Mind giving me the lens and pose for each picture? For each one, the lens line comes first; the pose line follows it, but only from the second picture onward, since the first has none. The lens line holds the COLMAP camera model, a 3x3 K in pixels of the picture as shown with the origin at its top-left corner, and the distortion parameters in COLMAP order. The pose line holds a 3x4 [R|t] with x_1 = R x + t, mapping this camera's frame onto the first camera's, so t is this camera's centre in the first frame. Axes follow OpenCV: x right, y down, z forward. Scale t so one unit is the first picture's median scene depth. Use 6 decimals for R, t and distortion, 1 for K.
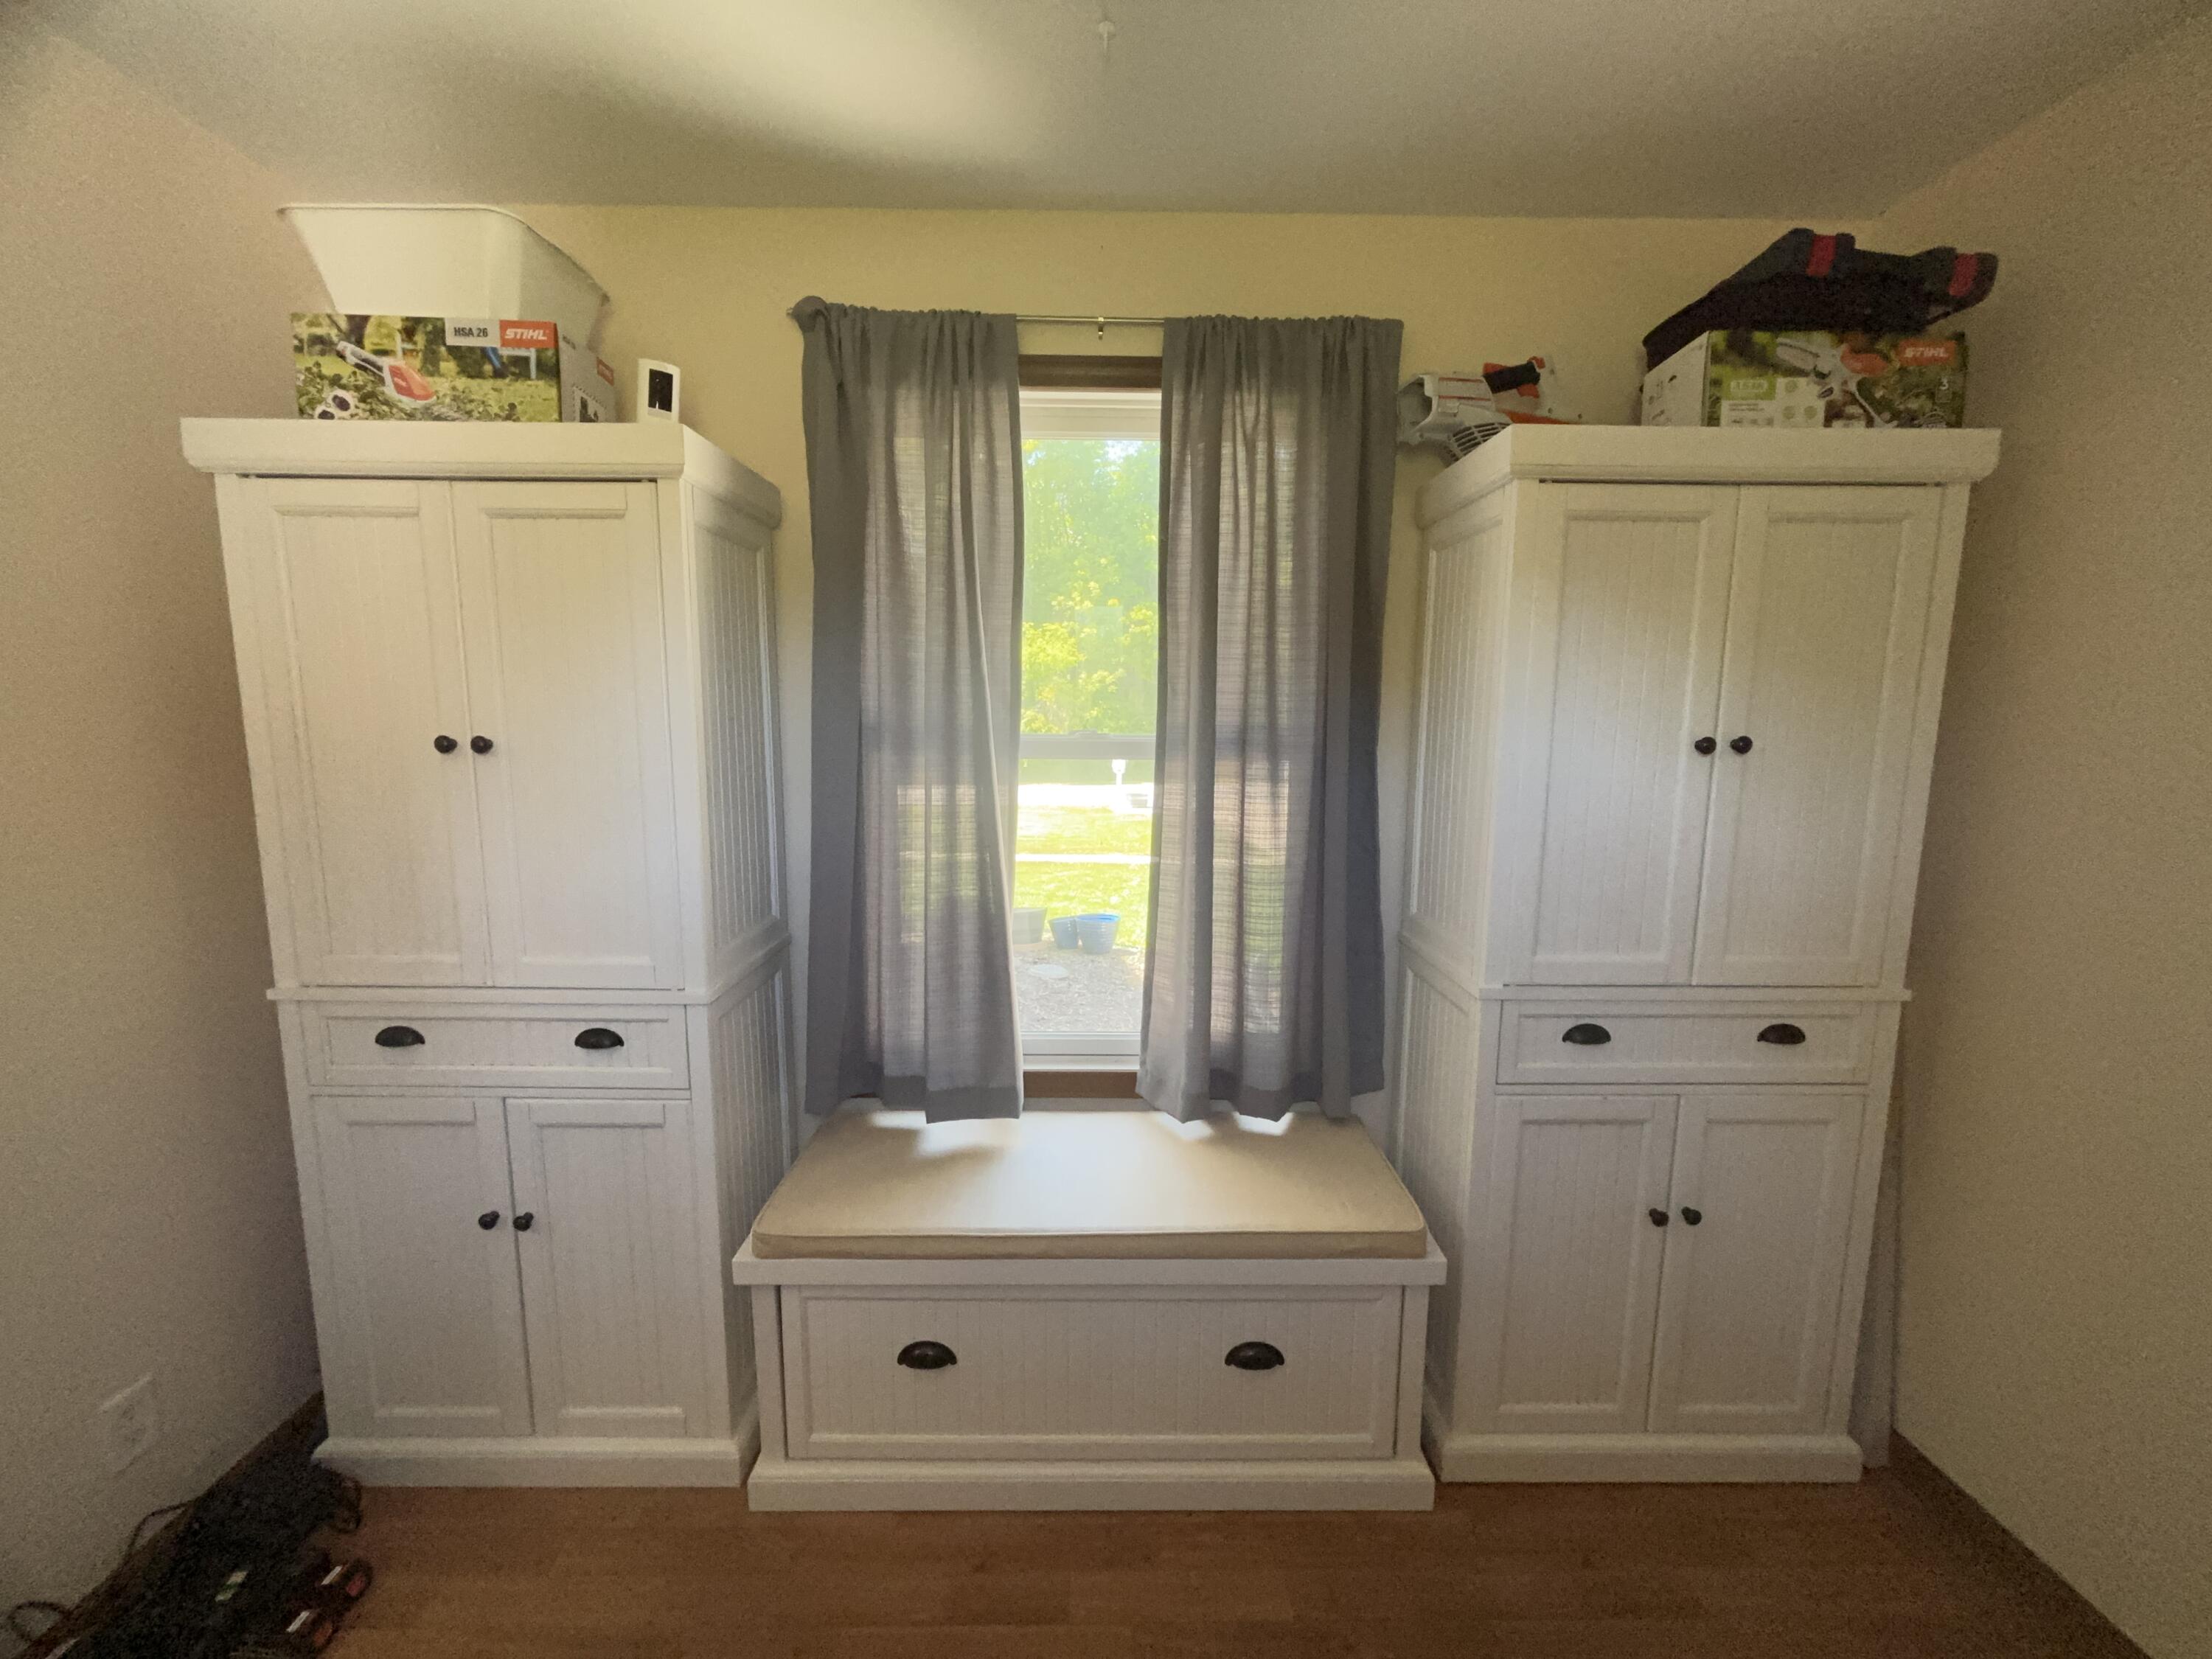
lens RADIAL K [[880.2, 0, 1108.2], [0, 880.2, 825.7], [0, 0, 1]] dist [0.002681, -0.000174]
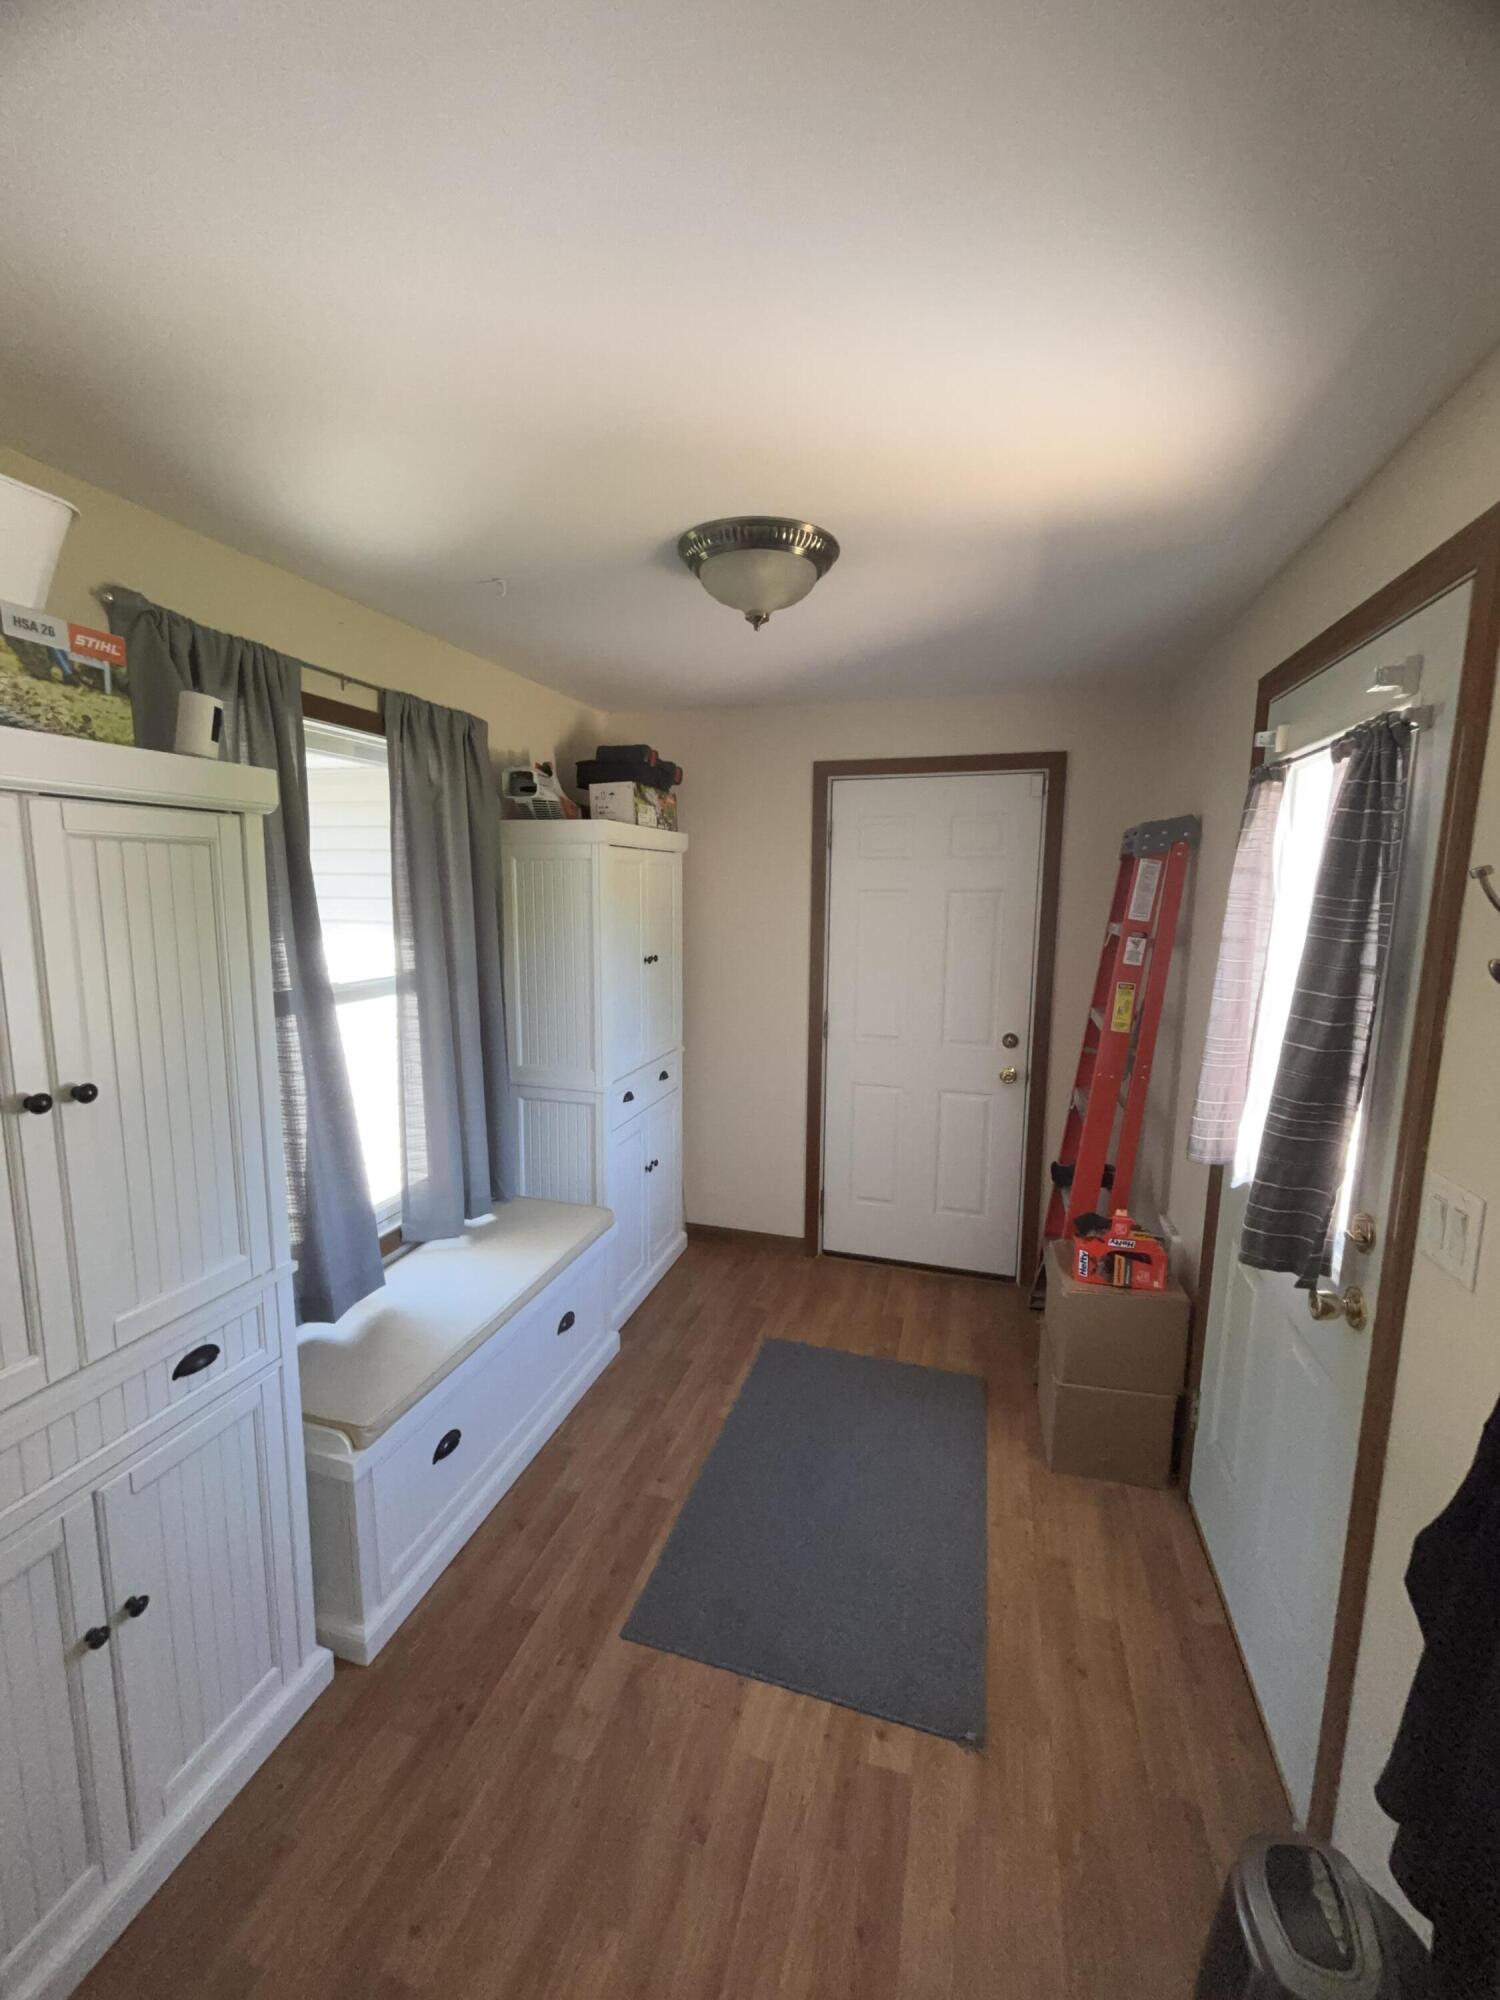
lens RADIAL K [[795.9, 0, 752.5], [0, 795.9, 997.9], [0, 0, 1]] dist [0.002681, -0.000174]
pose [[0.289184, -0.141003, 0.946832, -1.296342], [0.113800, 0.987142, 0.112249, -0.205215], [-0.950485, 0.075289, 0.301512, 0.119695]]
